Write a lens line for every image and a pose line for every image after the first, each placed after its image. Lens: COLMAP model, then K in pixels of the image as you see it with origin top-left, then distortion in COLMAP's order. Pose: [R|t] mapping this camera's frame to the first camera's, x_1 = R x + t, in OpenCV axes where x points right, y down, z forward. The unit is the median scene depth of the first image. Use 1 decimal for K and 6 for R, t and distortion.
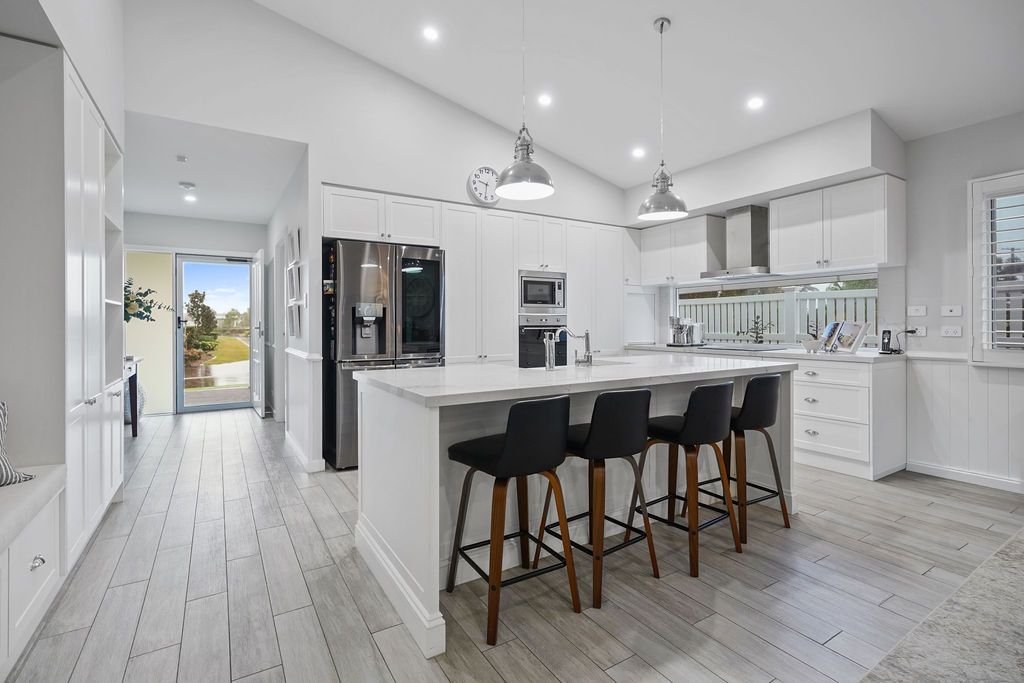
lens RADIAL K [[477.1, 0, 503.3], [0, 477.1, 328.2], [0, 0, 1]] dist [0.001470, 0.000562]
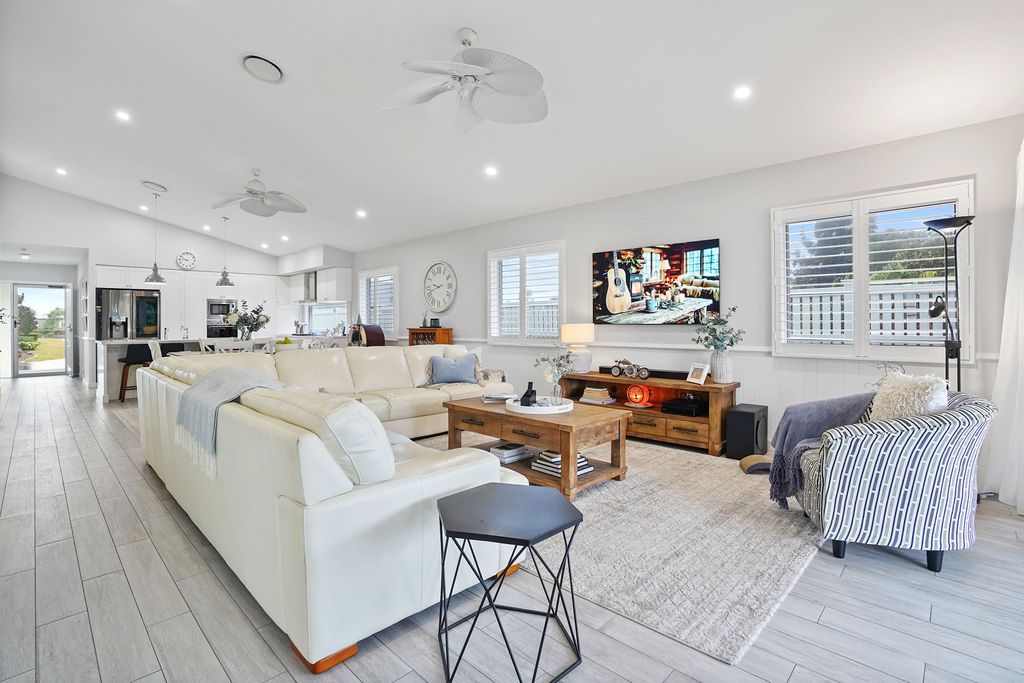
lens RADIAL K [[484.5, 0, 513.9], [0, 484.5, 323.3], [0, 0, 1]] dist [-0.024321, 0.000850]
pose [[0.968753, -0.001703, 0.248021, 0.636642], [0.004150, 0.999948, -0.009342, 0.008794], [-0.247993, 0.010080, 0.968710, -1.091523]]
